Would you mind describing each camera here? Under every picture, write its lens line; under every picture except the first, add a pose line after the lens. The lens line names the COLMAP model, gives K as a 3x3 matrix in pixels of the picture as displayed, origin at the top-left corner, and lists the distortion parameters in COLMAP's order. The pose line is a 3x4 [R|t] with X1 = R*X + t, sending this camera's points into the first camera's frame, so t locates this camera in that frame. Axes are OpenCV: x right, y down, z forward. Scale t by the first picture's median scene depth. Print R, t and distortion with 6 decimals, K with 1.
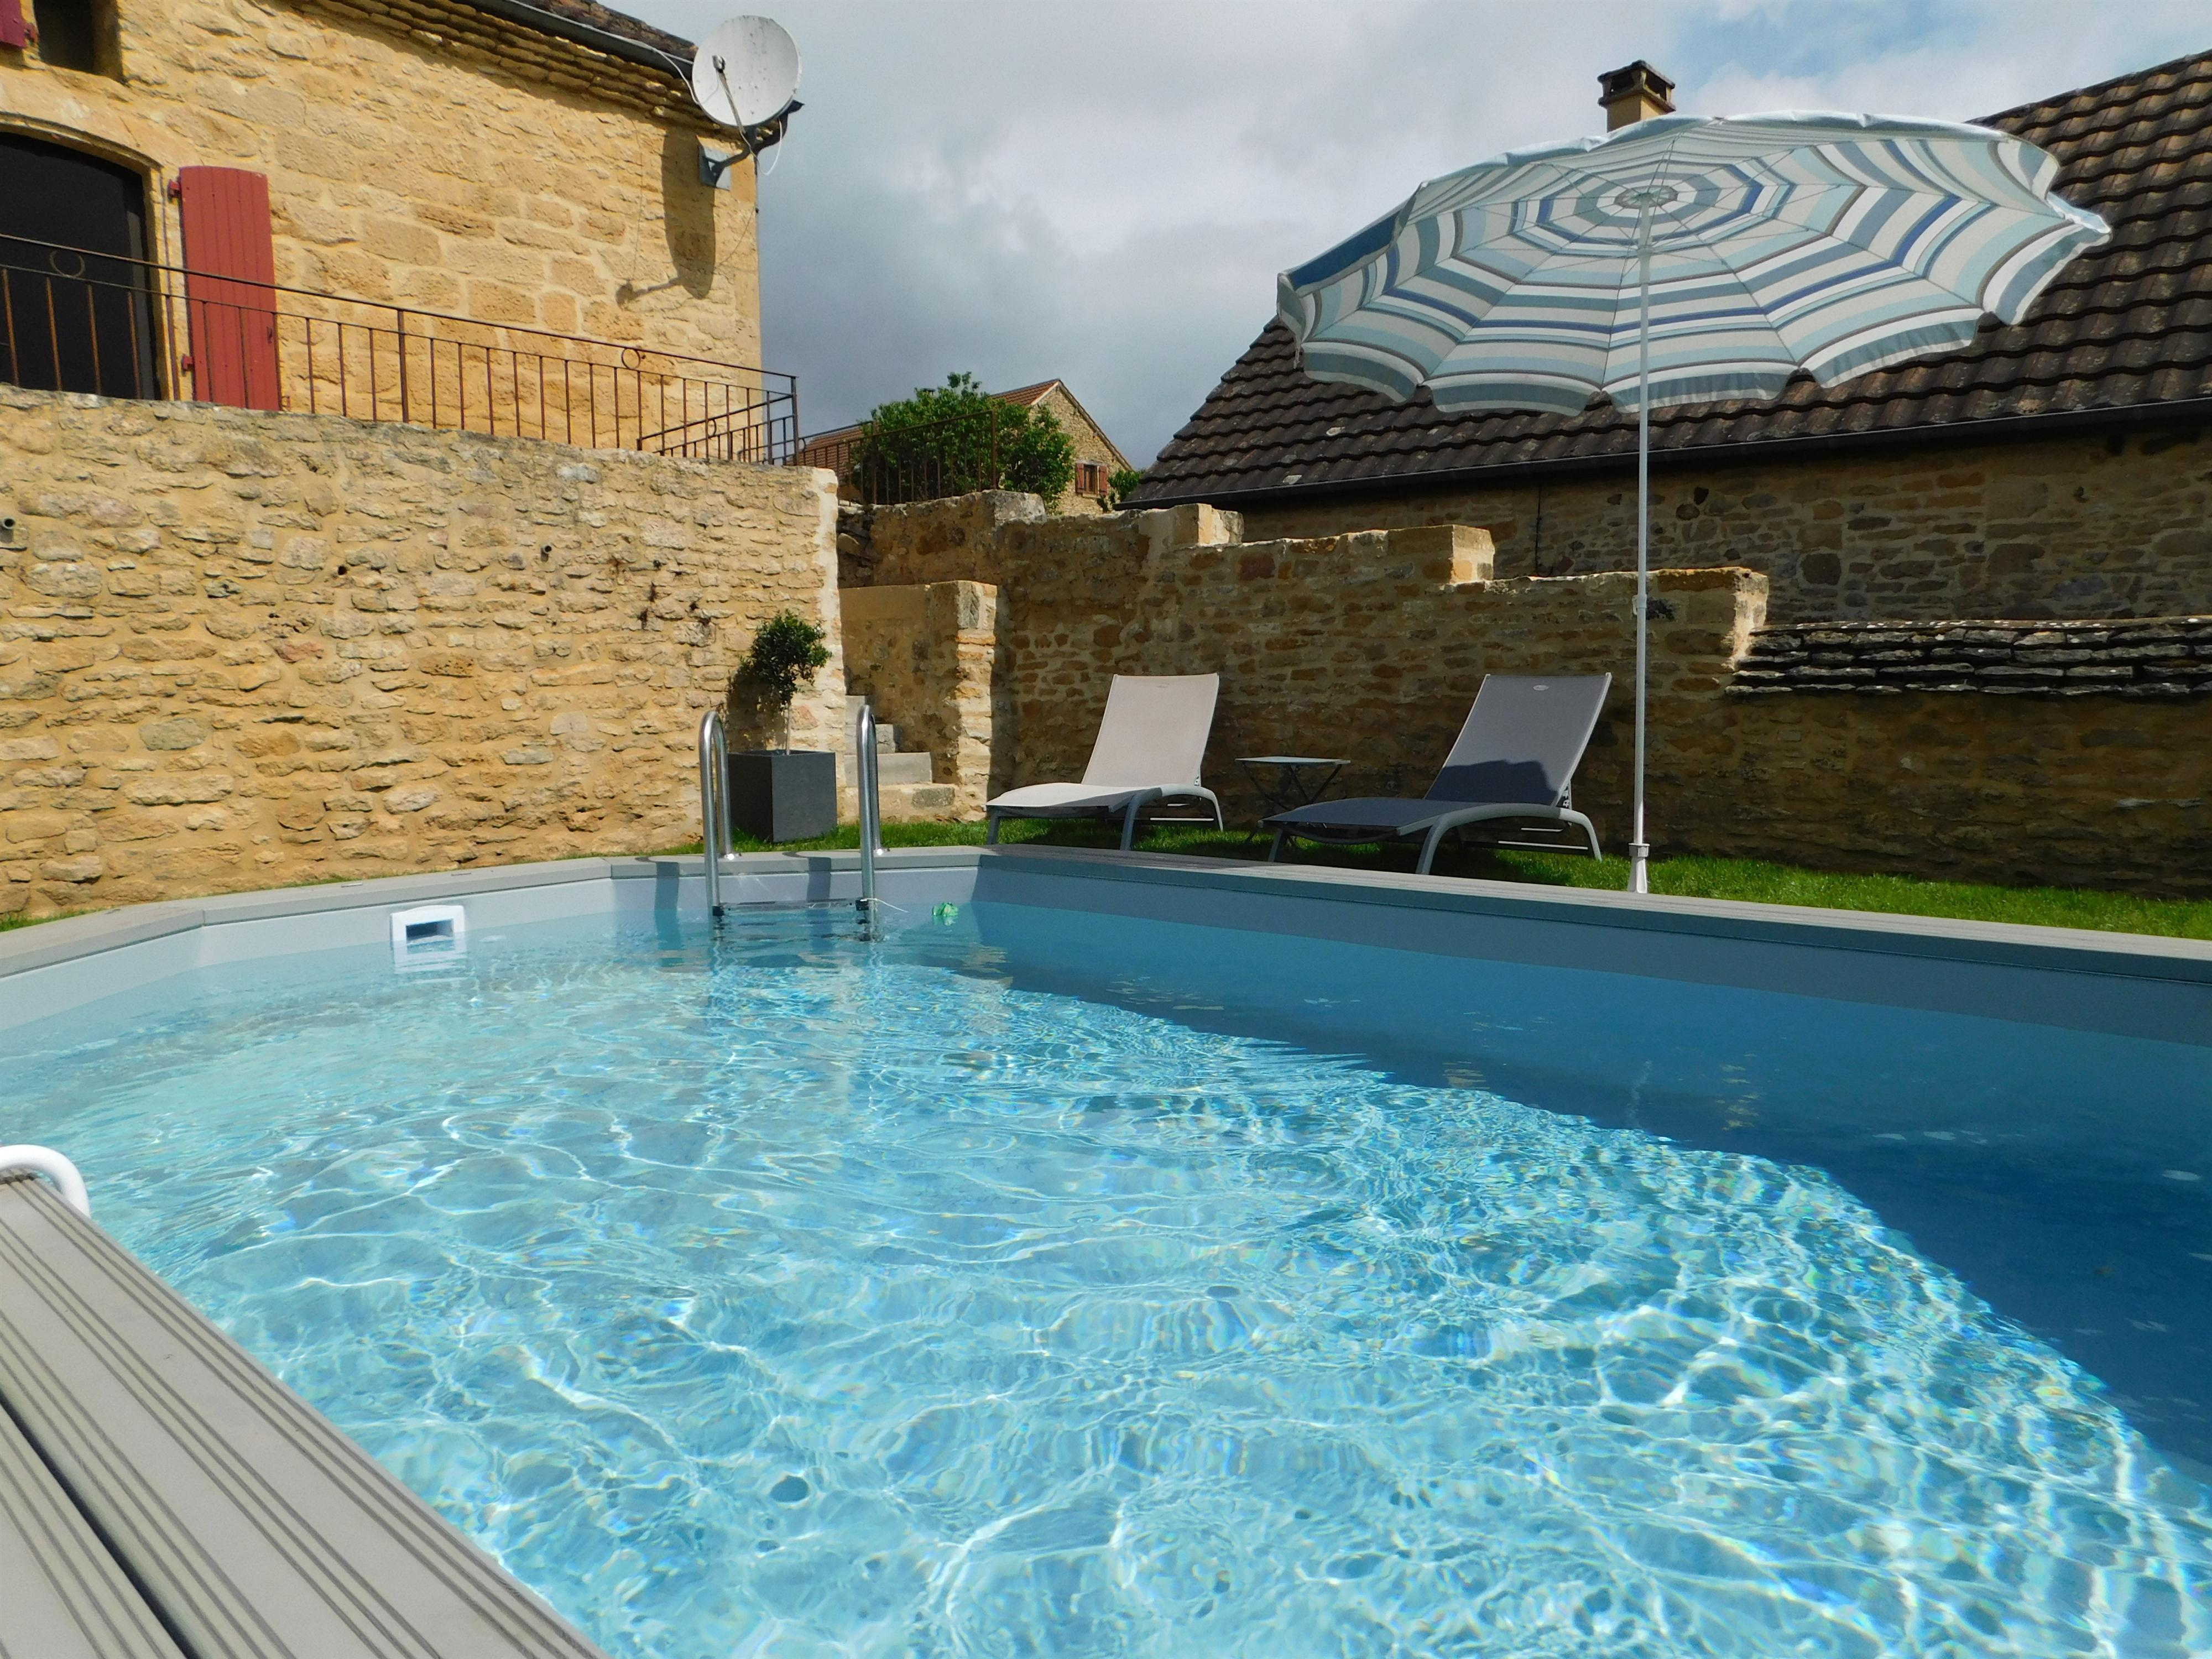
lens RADIAL K [[1481.1, 0, 1074.0], [0, 1481.1, 860.0], [0, 0, 1]] dist [-0.060142, 0.048253]
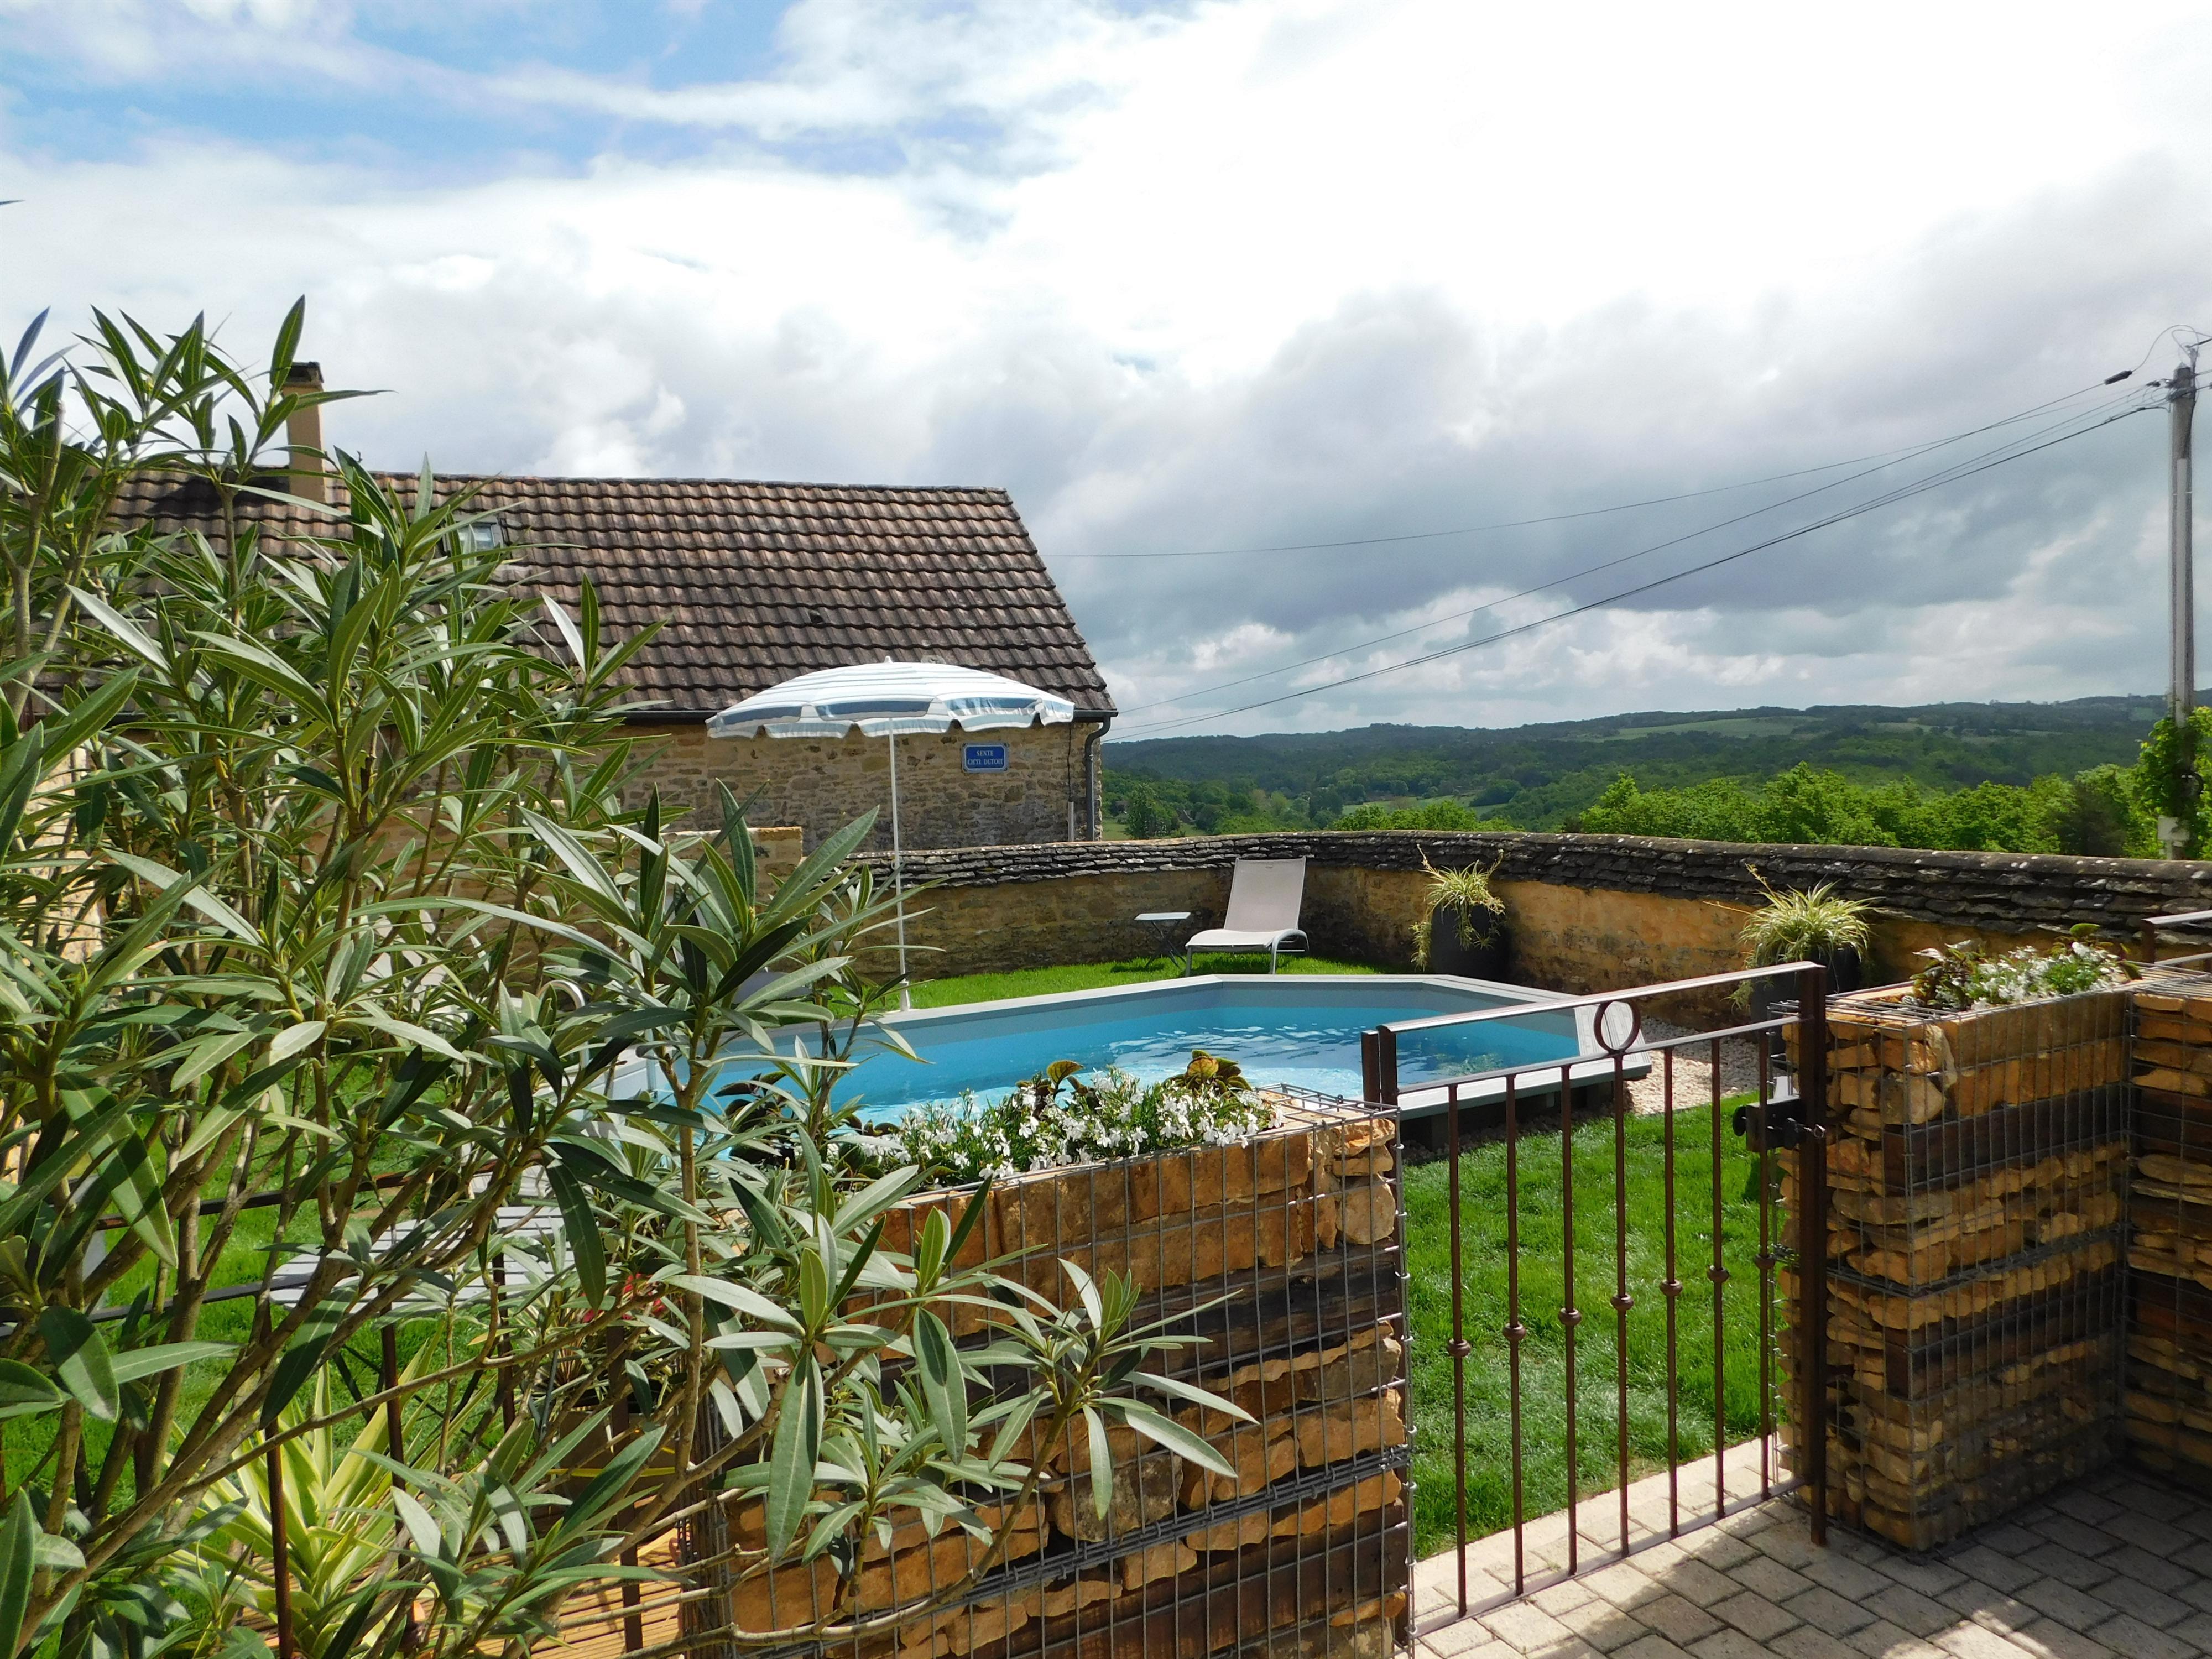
lens RADIAL K [[1481.1, 0, 1120.9], [0, 1481.1, 838.1], [0, 0, 1]] dist [-0.060142, 0.048253]
pose [[0.352671, -0.046655, 0.934584, -0.813749], [0.138902, 0.990302, -0.002979, -0.094273], [-0.925381, 0.130866, 0.355731, 0.001361]]
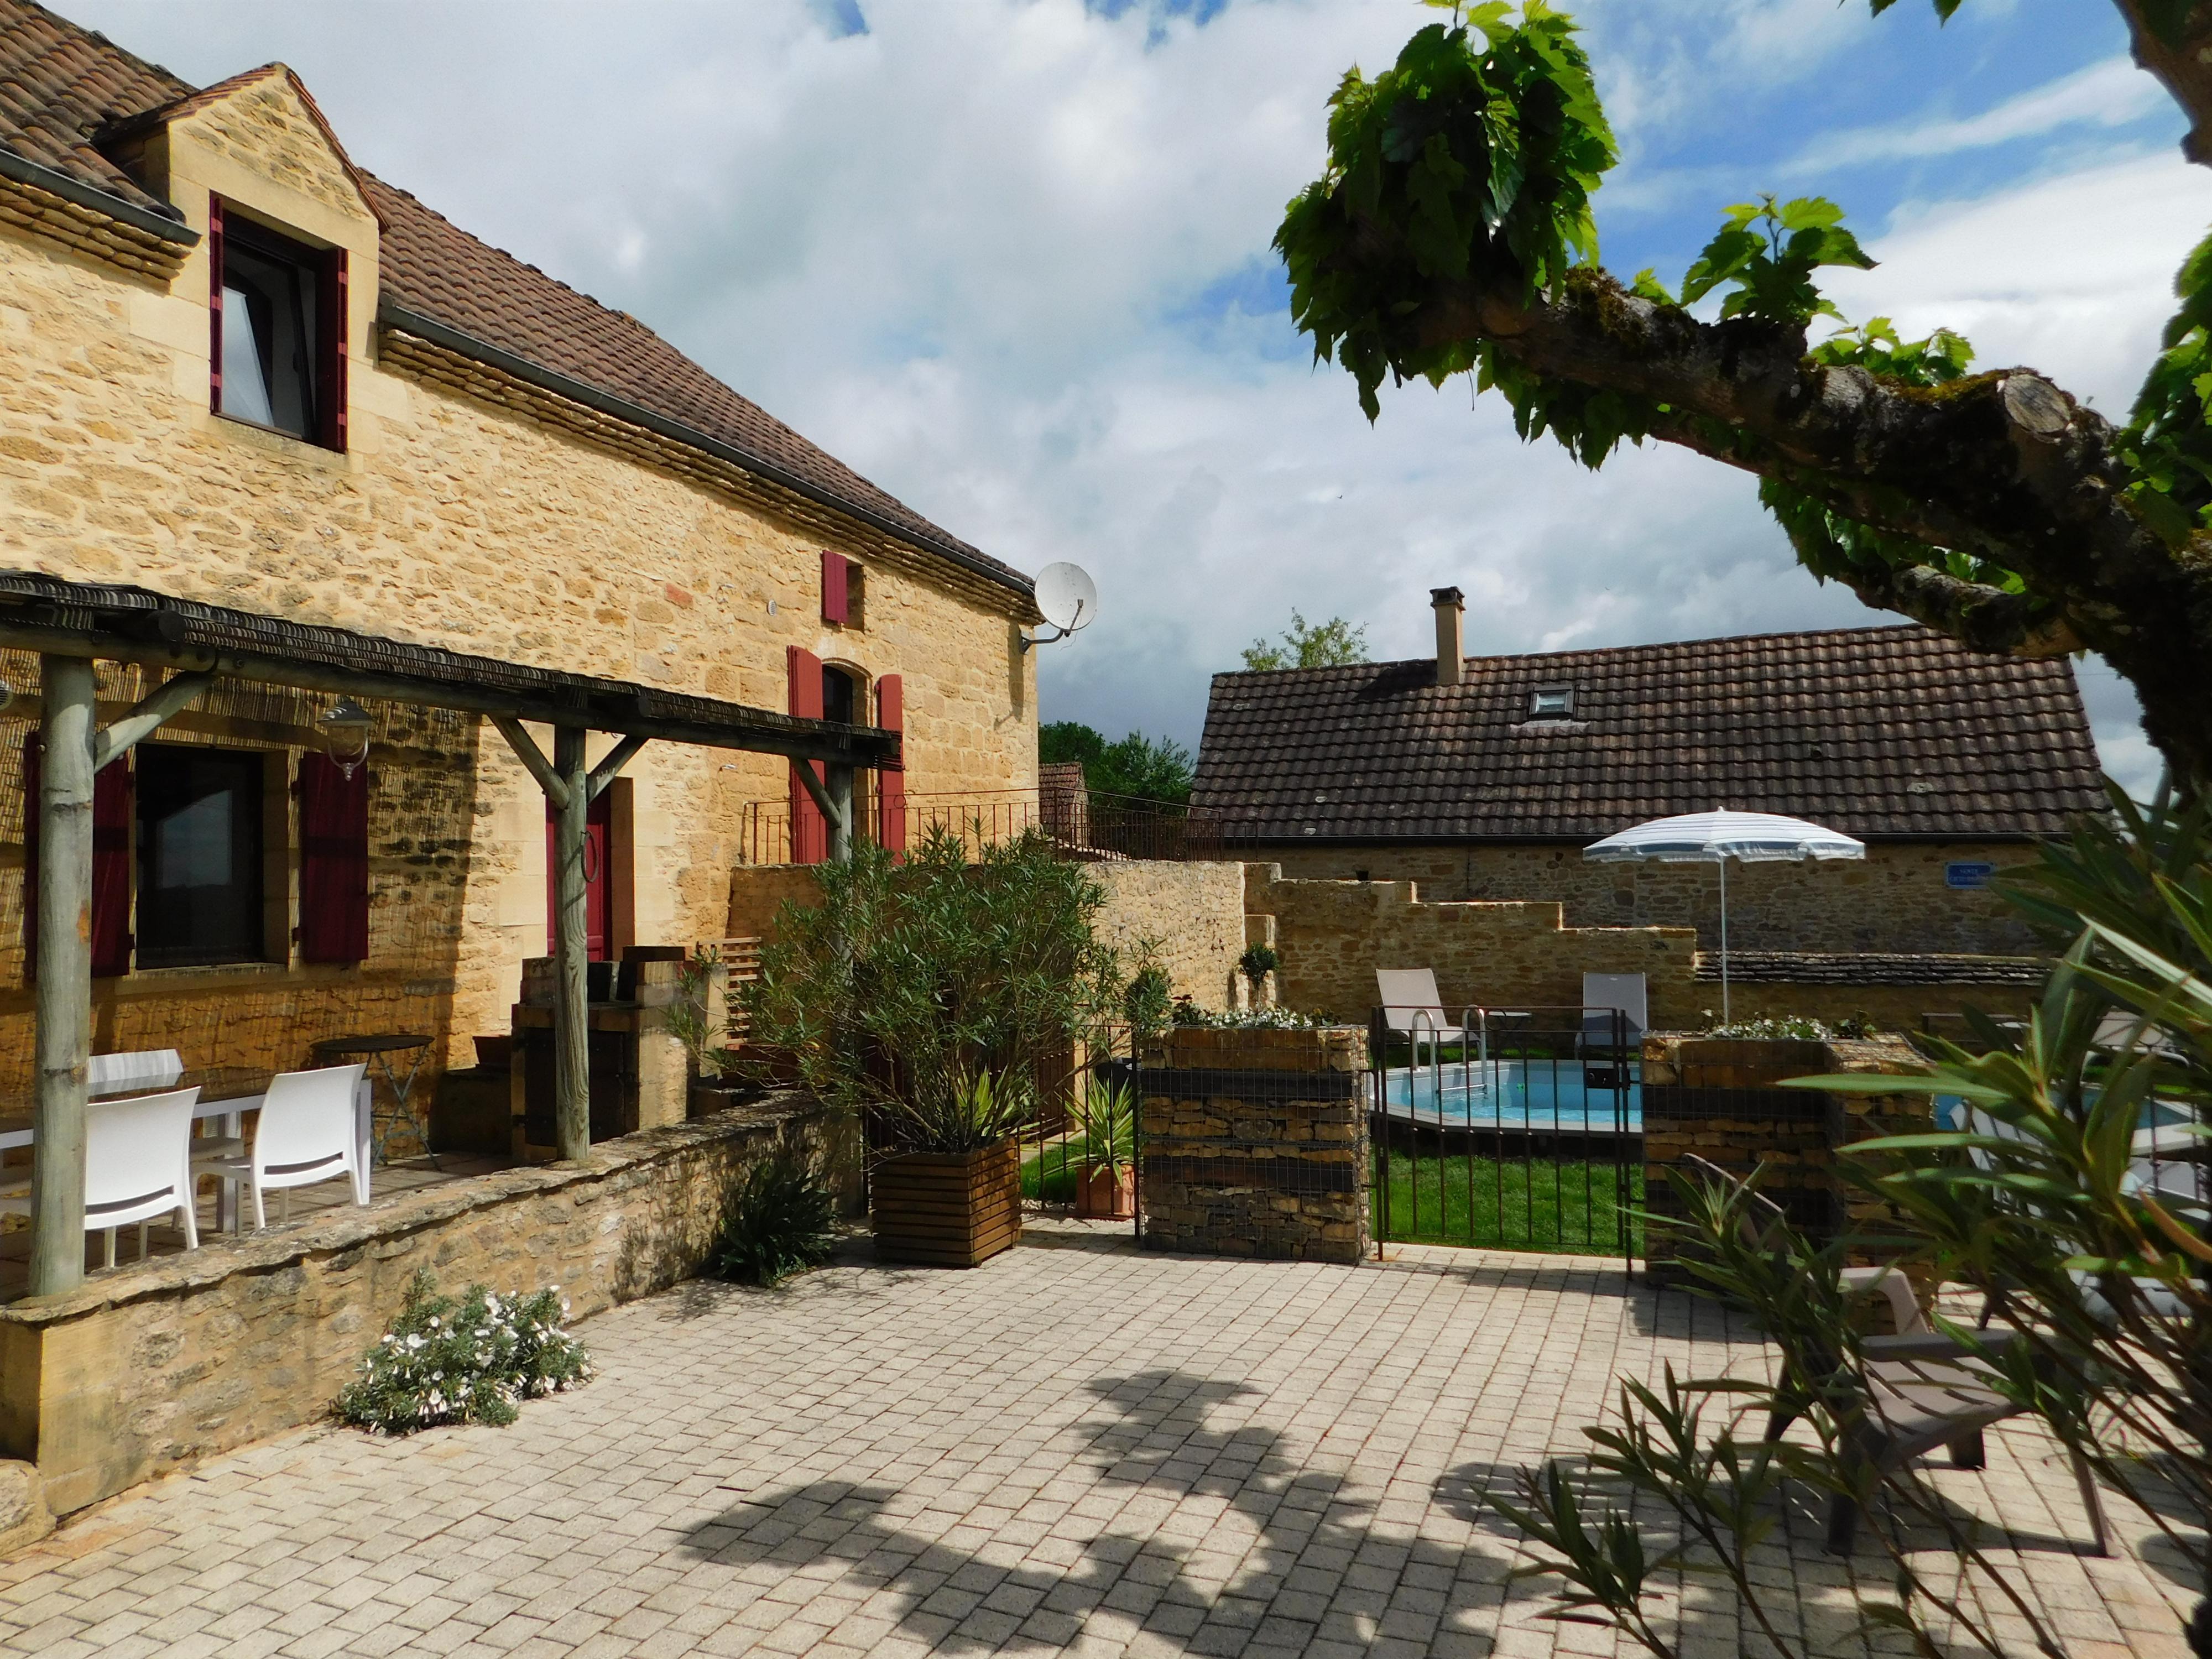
lens RADIAL K [[1481.1, 0, 1112.0], [0, 1481.1, 827.9], [0, 0, 1]] dist [-0.060142, 0.048253]
pose [[0.930847, 0.018066, 0.364962, -0.964322], [0.039372, 0.988004, -0.149326, -0.032732], [-0.363282, 0.153369, 0.918969, -0.643575]]
